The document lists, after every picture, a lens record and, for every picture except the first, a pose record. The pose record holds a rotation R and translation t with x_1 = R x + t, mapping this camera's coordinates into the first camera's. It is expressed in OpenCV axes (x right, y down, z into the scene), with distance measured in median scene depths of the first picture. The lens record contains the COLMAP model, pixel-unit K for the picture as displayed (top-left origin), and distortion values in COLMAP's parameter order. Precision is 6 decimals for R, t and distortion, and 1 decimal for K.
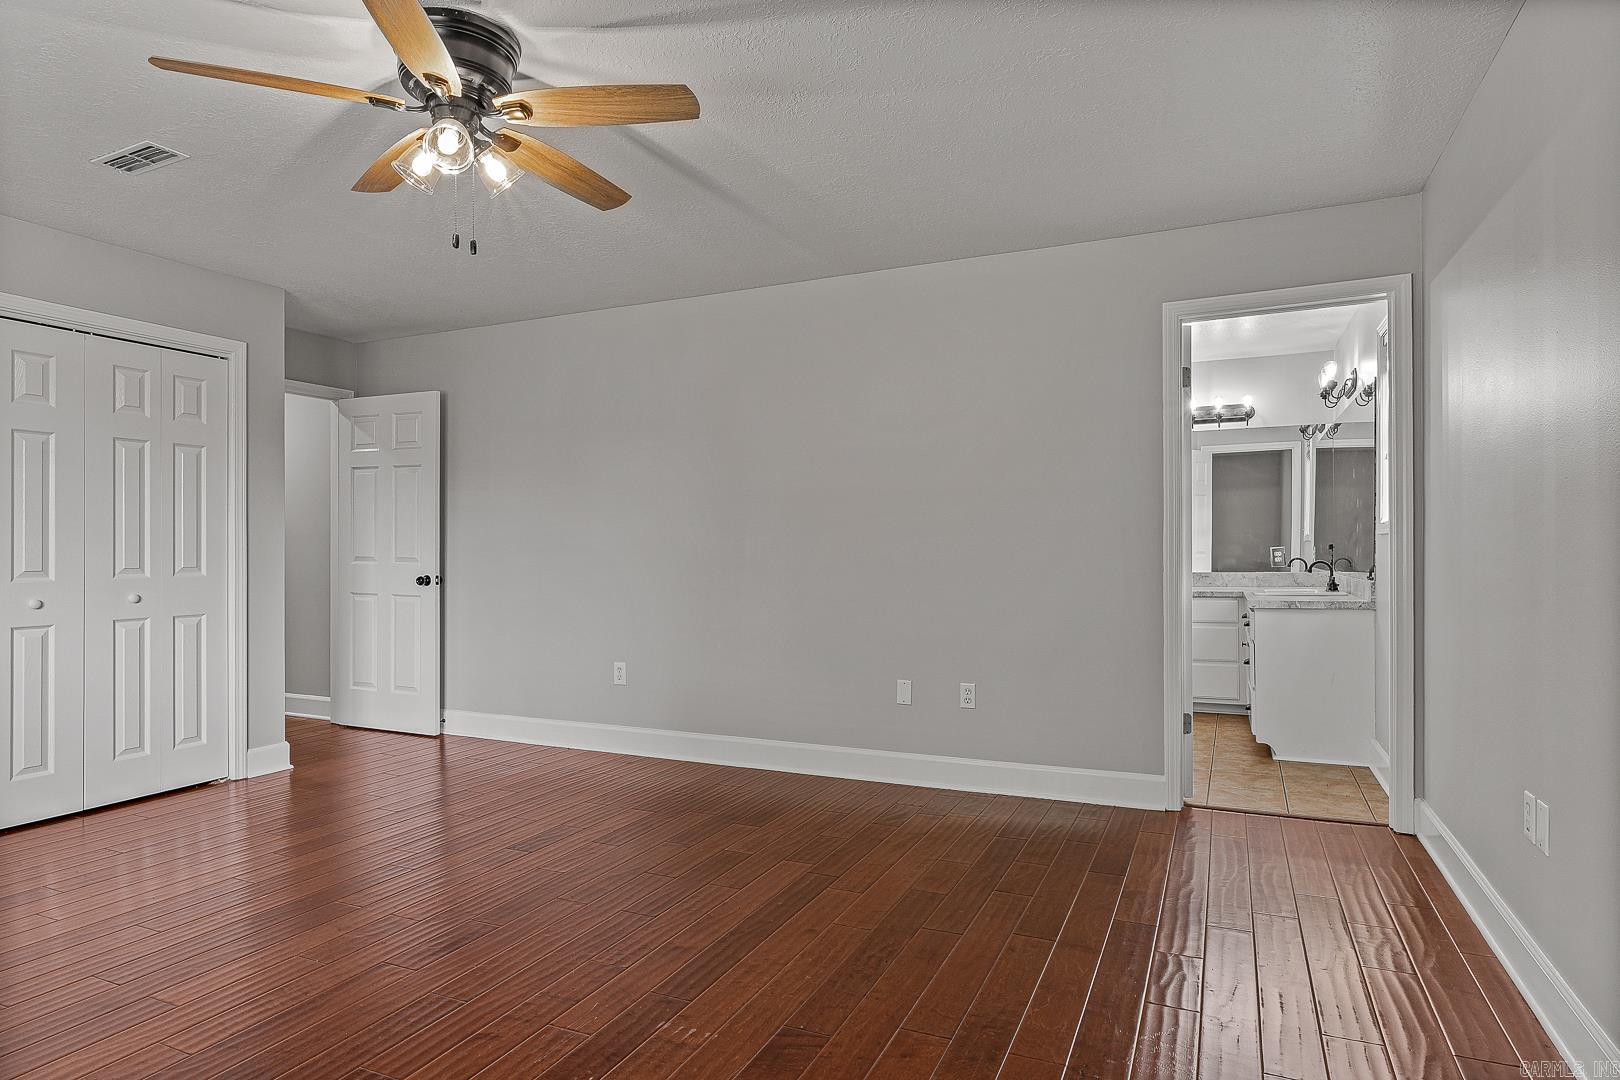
lens RADIAL K [[911.0, 0, 815.7], [0, 911.0, 551.7], [0, 0, 1]] dist [-0.000610, -0.000338]
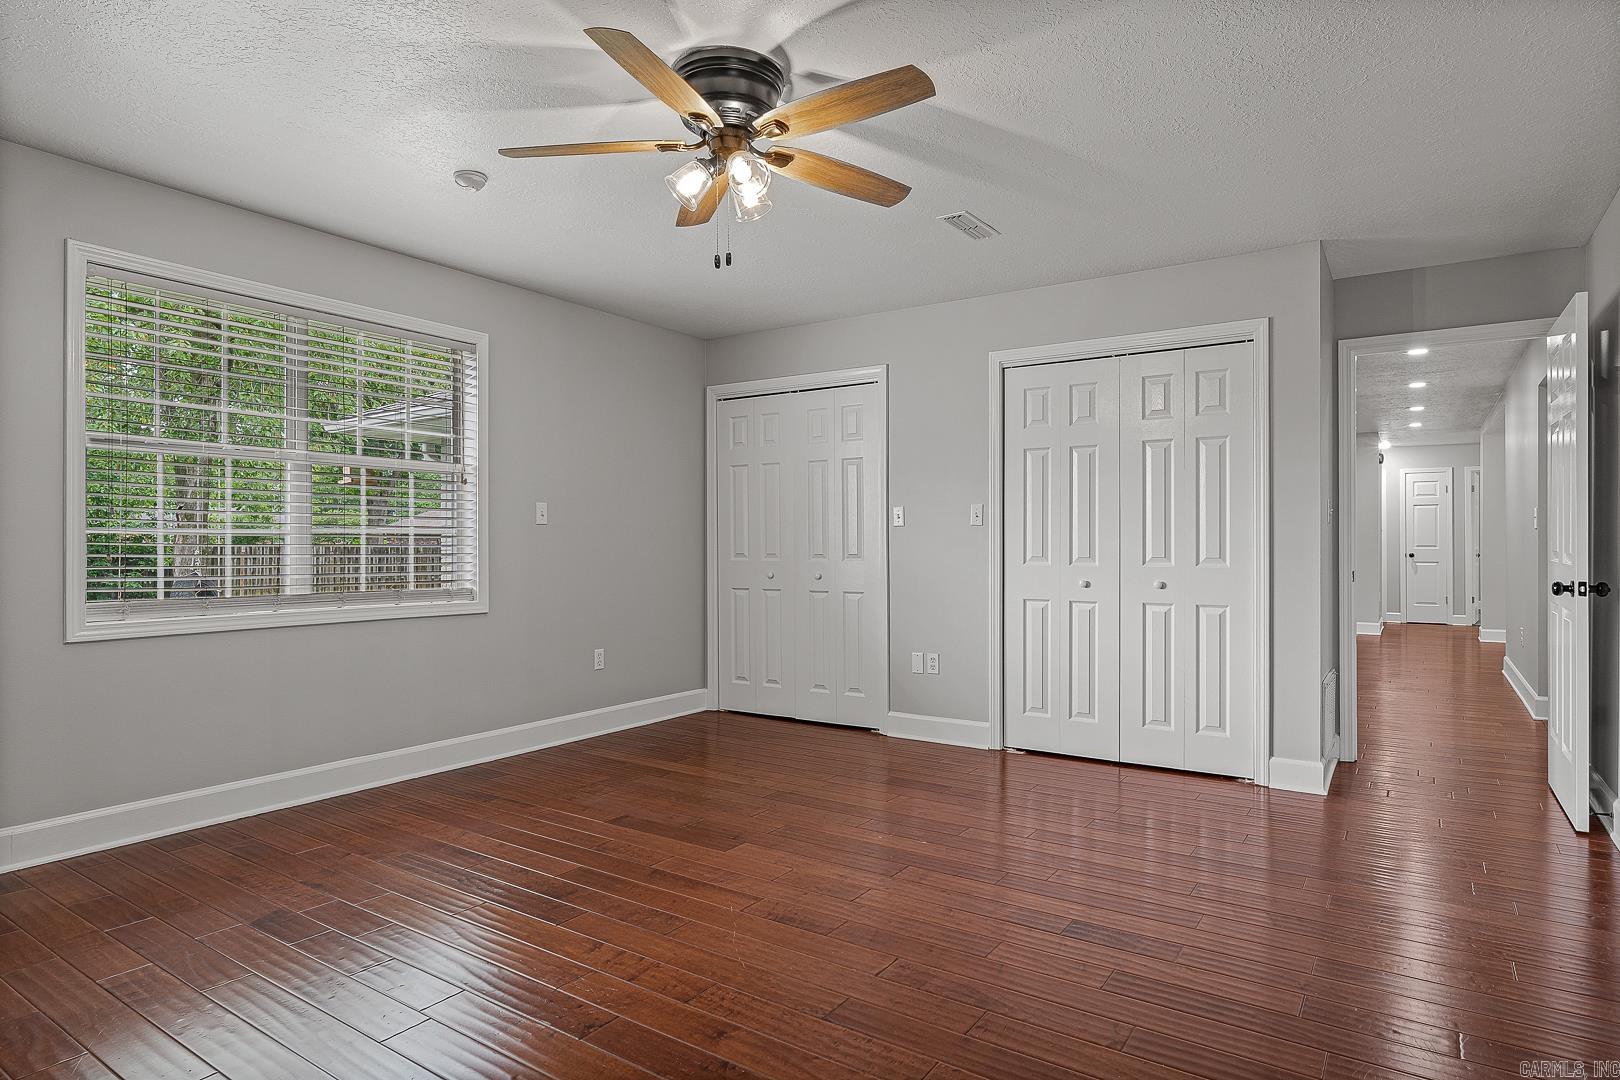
lens RADIAL K [[897.8, 0, 810.0], [0, 897.8, 540.0], [0, 0, 1]] dist [0.001320, 0.000575]
pose [[-0.159804, 0.003559, -0.987142, 0.407090], [-0.001551, 0.999991, 0.003856, -0.005932], [0.987148, 0.002147, -0.159797, 0.786795]]
